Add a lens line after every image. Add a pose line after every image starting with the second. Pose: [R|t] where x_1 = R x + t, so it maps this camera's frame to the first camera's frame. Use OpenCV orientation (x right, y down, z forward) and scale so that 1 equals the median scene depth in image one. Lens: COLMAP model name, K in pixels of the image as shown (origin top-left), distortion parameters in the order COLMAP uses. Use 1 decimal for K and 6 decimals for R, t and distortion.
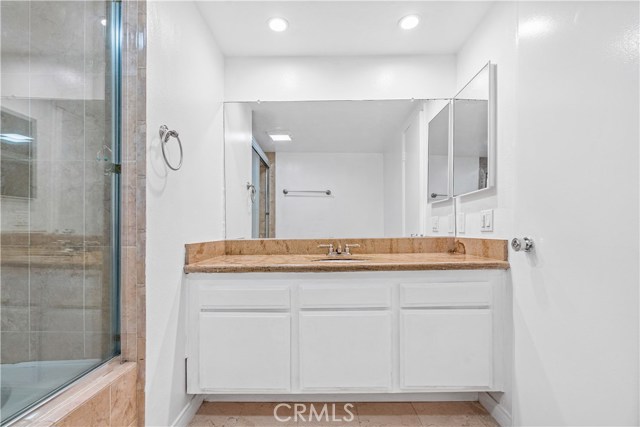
lens RADIAL K [[292.6, 0, 319.0], [0, 292.6, 235.4], [0, 0, 1]] dist [-0.000942, 0.000796]
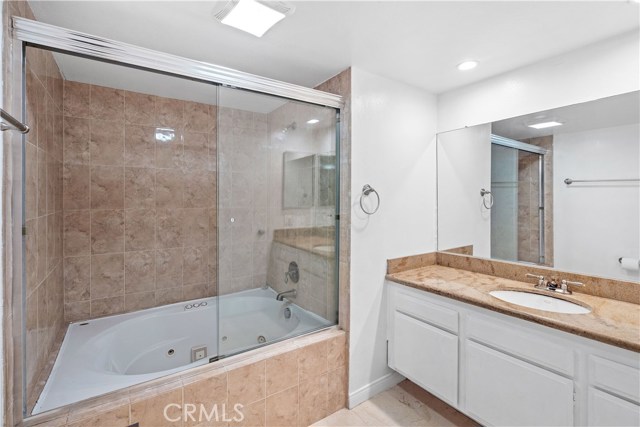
lens RADIAL K [[292.6, 0, 317.3], [0, 292.6, 209.6], [0, 0, 1]] dist [-0.000942, 0.000796]
pose [[0.559811, 0.019689, -0.828387, 0.510433], [-0.014297, 0.999798, 0.014102, -0.223270], [0.828497, 0.003949, 0.559979, -0.061720]]
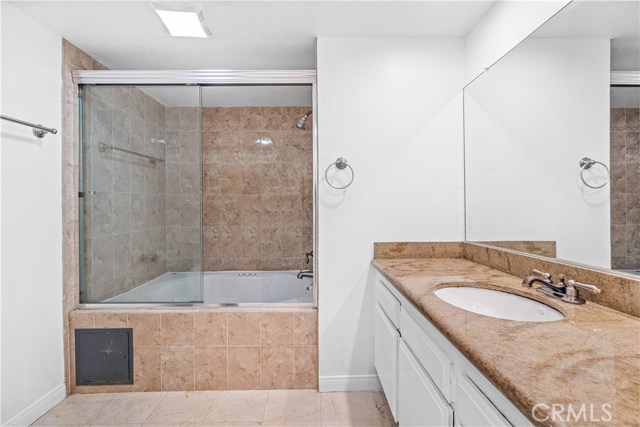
lens RADIAL K [[292.6, 0, 315.0], [0, 292.6, 214.3], [0, 0, 1]] dist [-0.000942, 0.000796]
pose [[0.014737, 0.018579, -0.999719, 0.768491], [-0.019783, 0.999637, 0.018285, -0.105843], [0.999696, 0.019508, 0.015100, 0.729094]]
